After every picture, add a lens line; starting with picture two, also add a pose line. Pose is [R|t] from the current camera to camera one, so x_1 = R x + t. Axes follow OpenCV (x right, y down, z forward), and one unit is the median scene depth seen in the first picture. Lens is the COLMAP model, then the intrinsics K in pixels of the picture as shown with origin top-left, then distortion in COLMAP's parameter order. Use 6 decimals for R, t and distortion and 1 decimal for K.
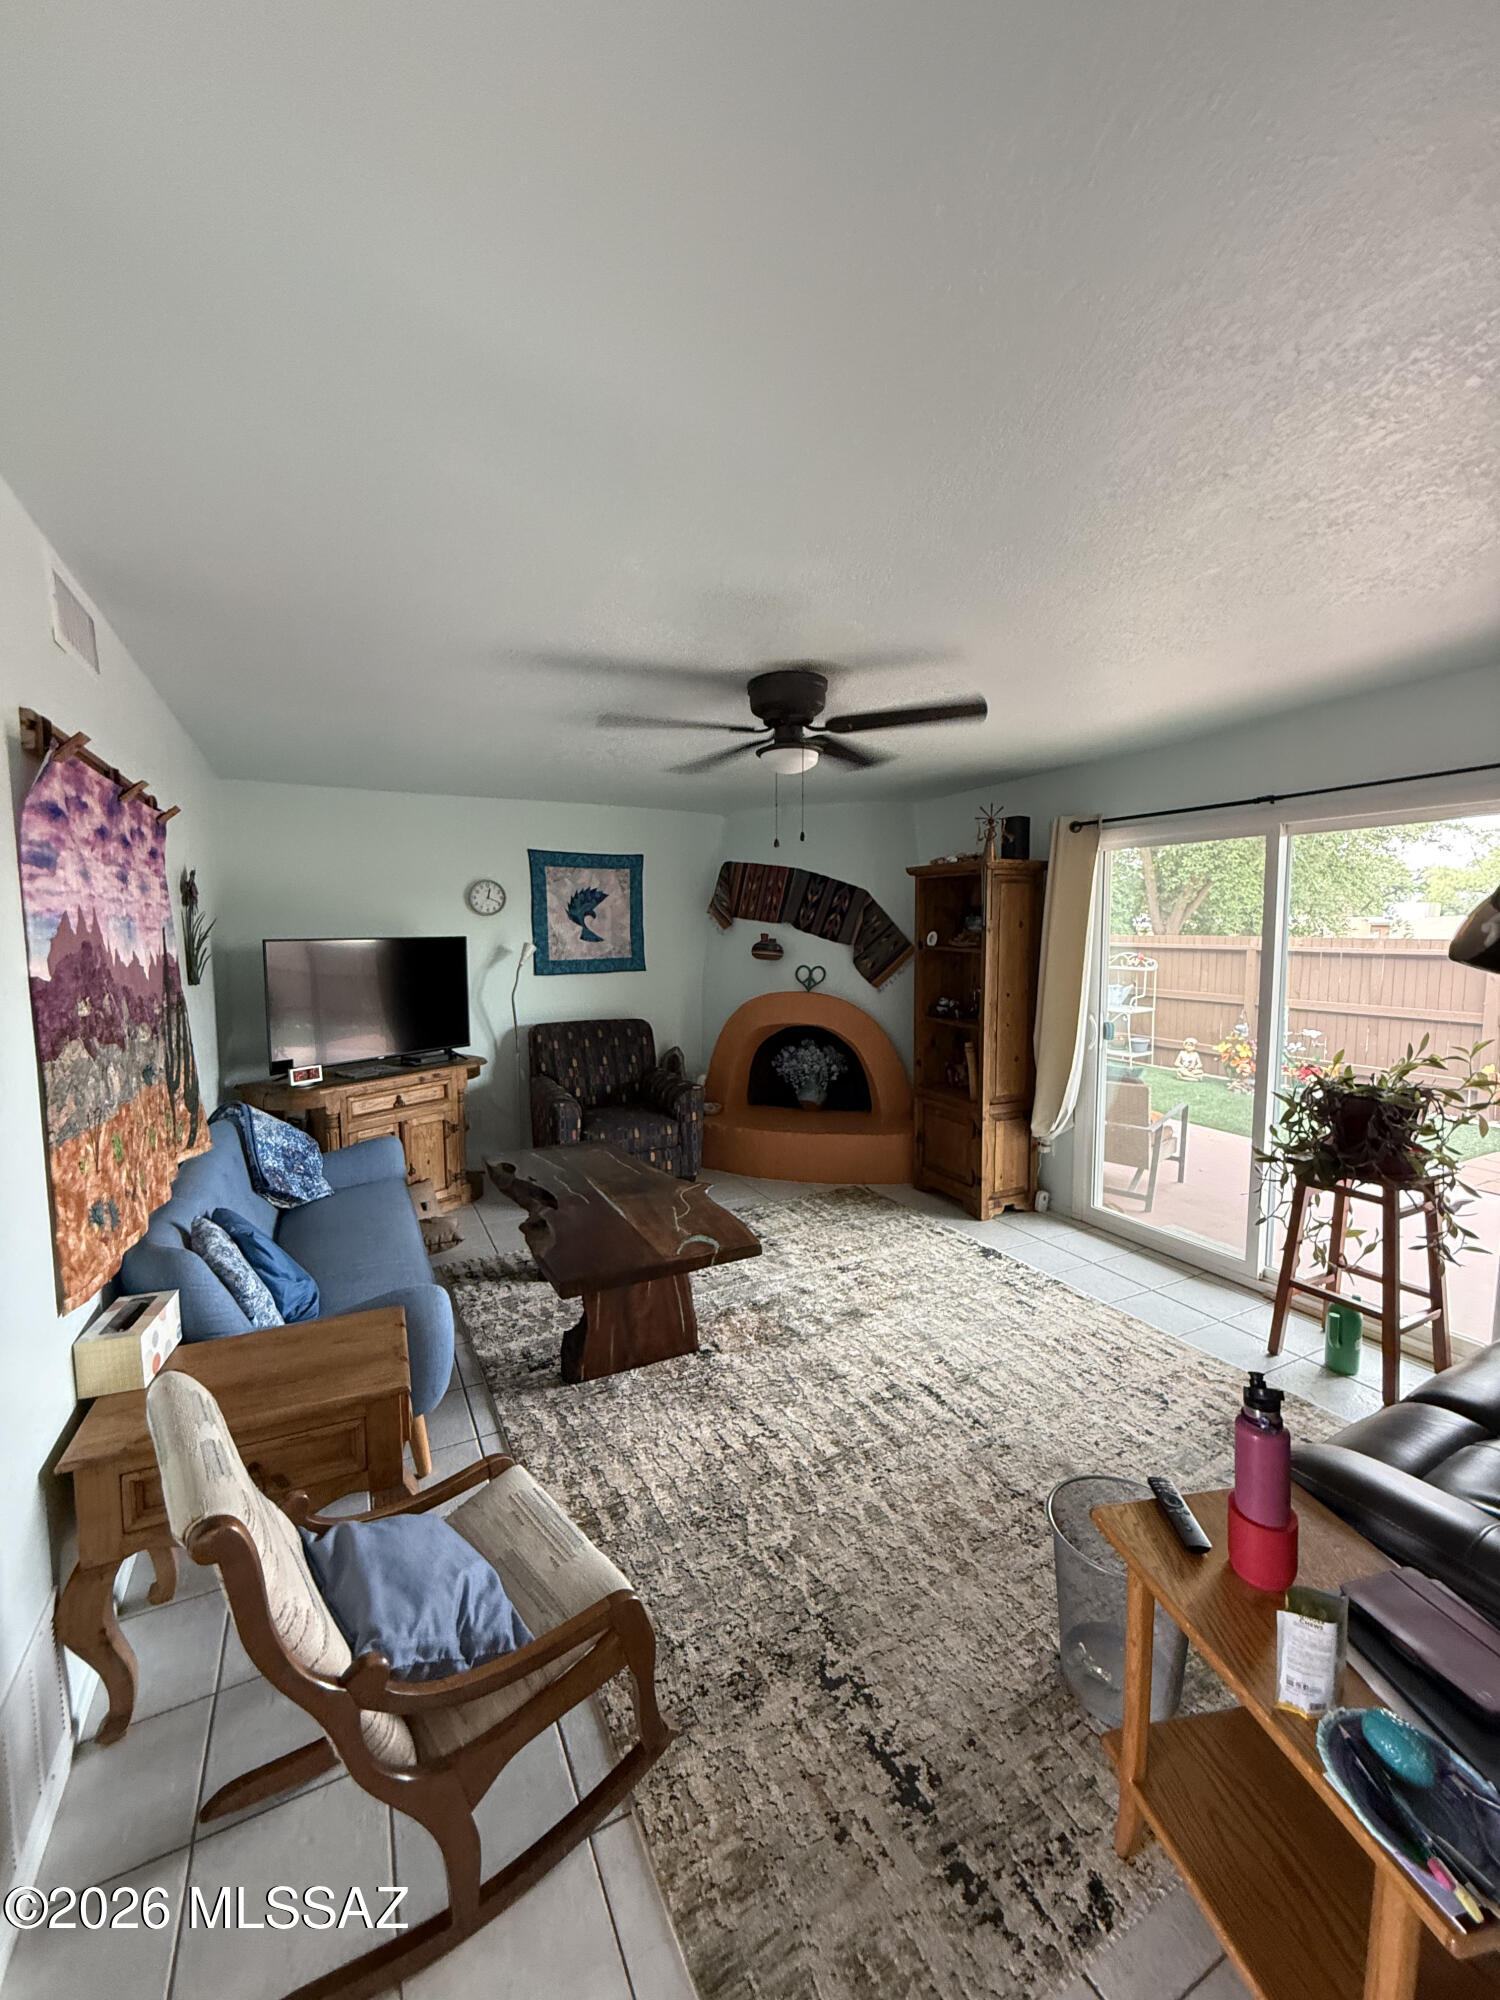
lens RADIAL K [[797.4, 0, 751.6], [0, 797.4, 996.9], [0, 0, 1]] dist [0.001127, 0.000391]
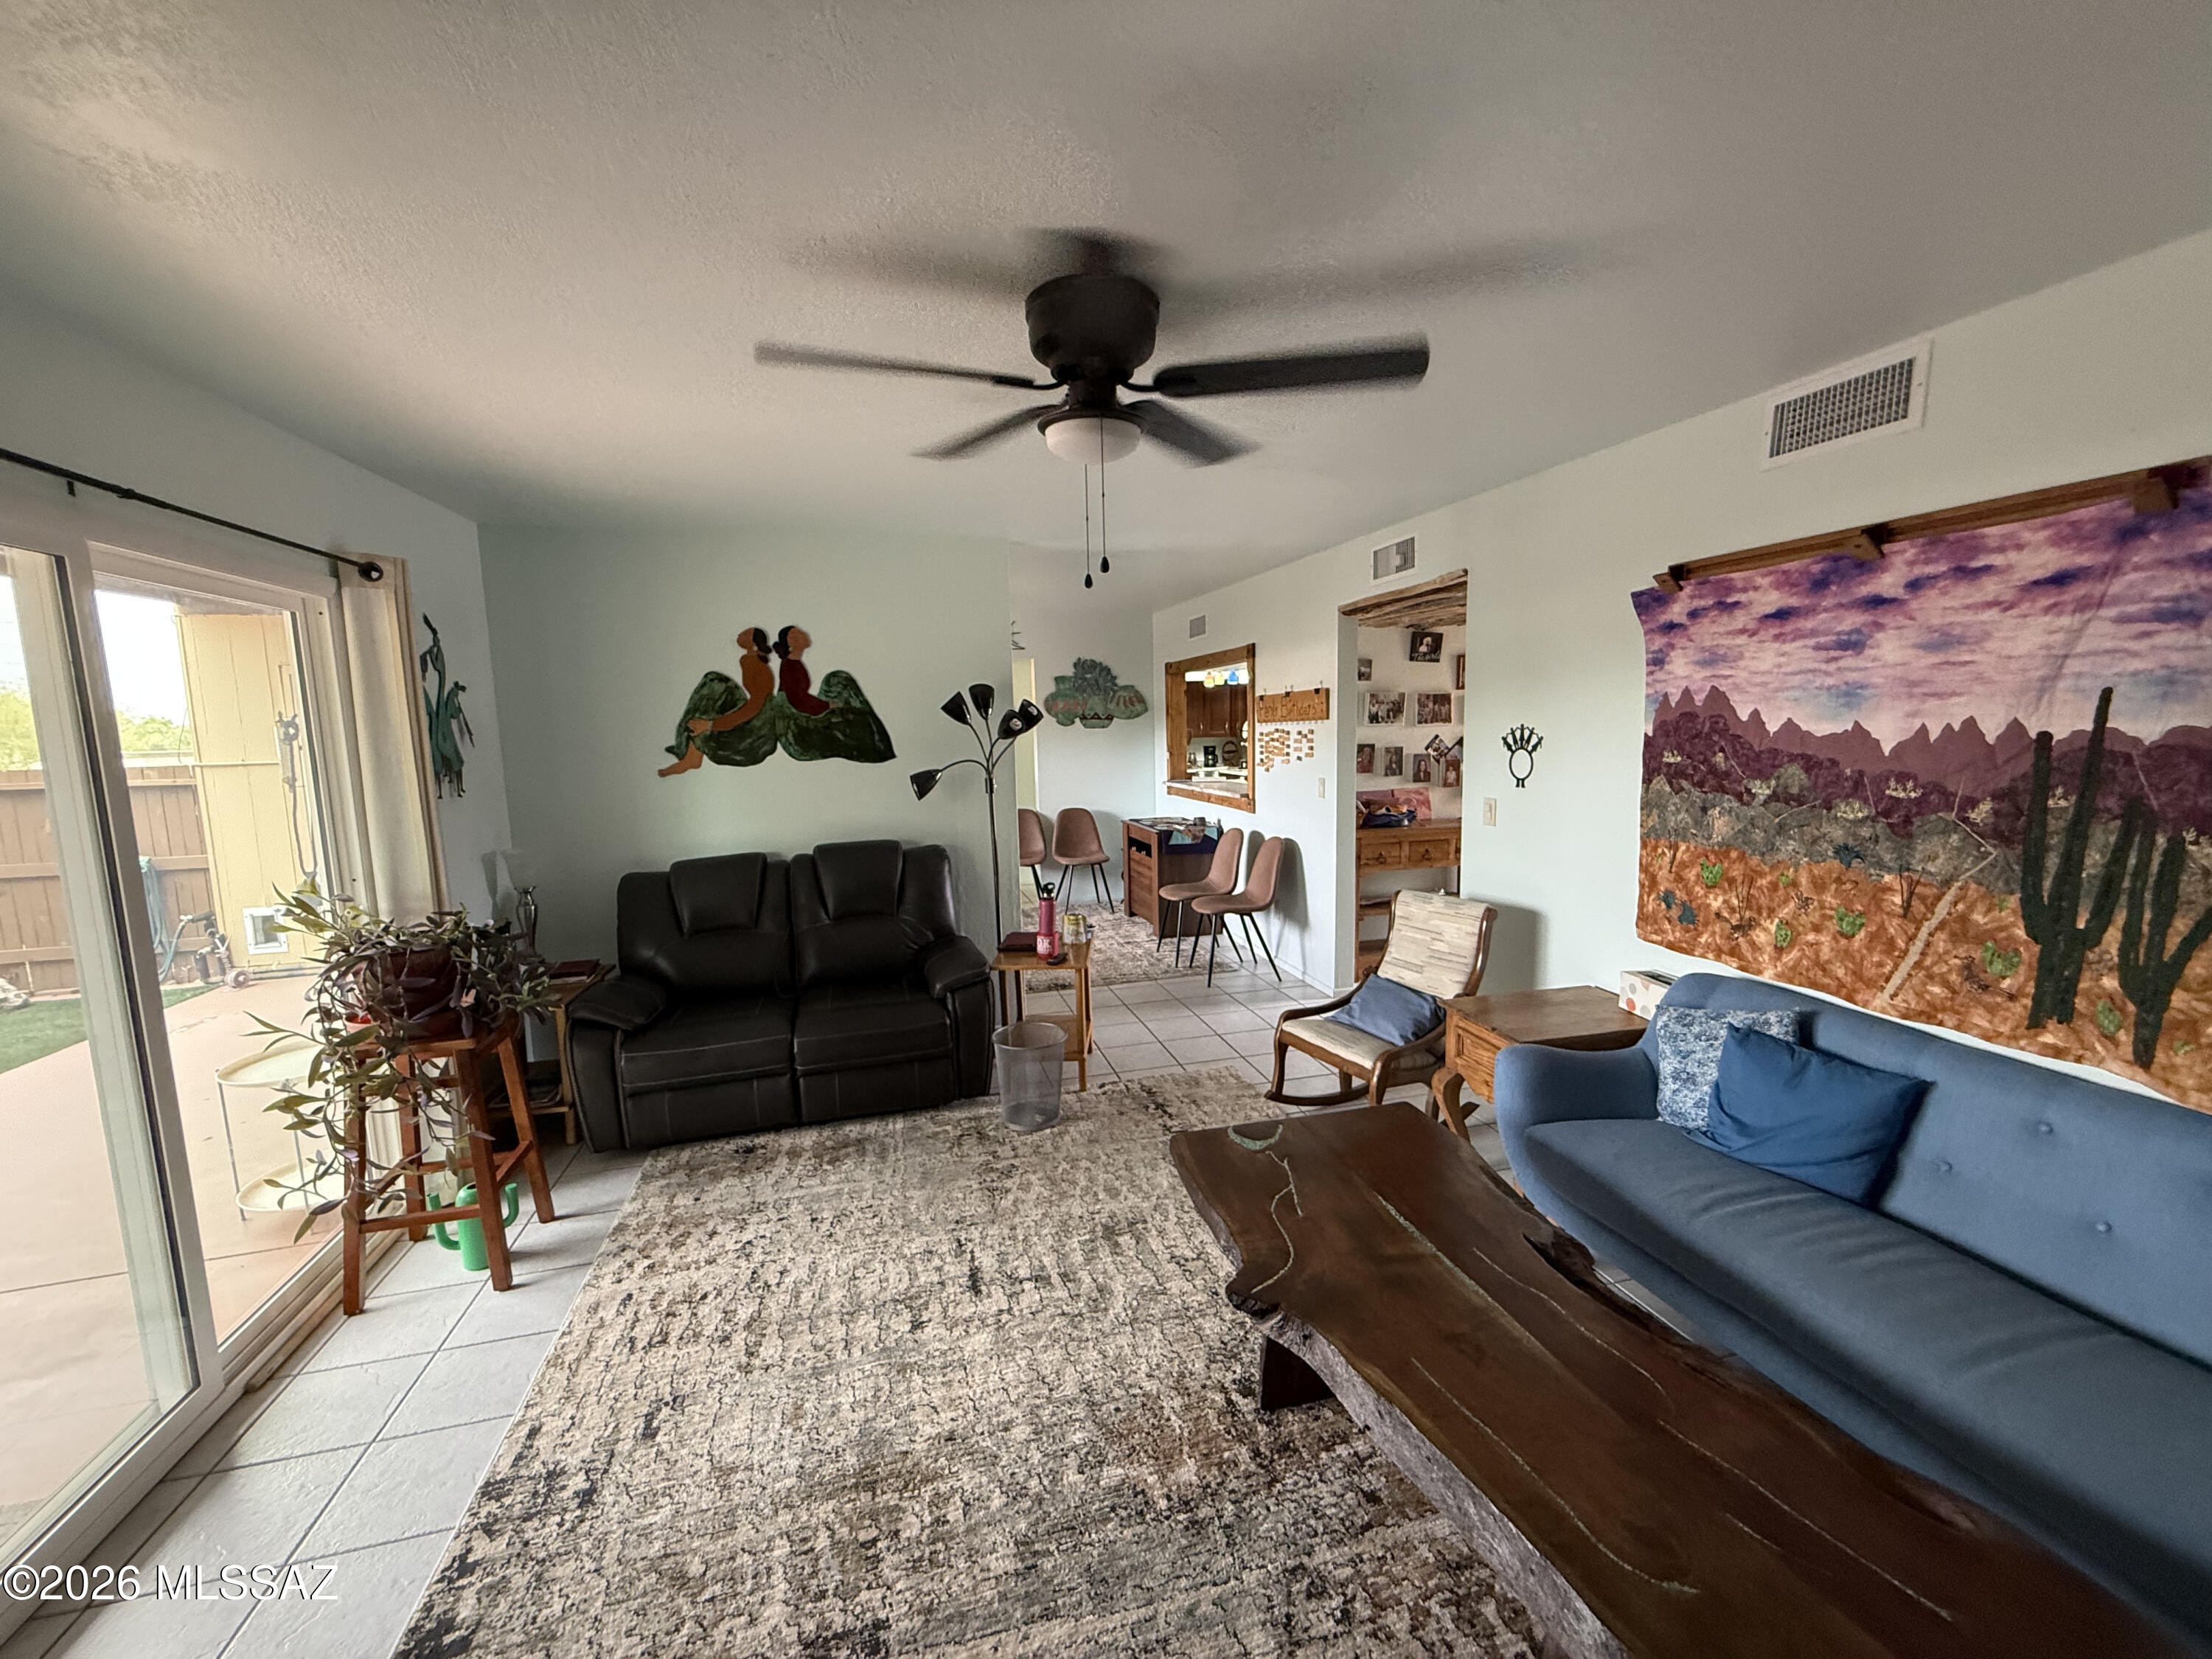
lens RADIAL K [[881.9, 0, 1106.8], [0, 881.9, 833.3], [0, 0, 1]] dist [0.001127, 0.000391]
pose [[-0.974929, 0.000424, 0.222516, -0.186889], [0.047542, 0.977304, 0.206438, -0.240388], [-0.217378, 0.211841, -0.952822, 2.874596]]
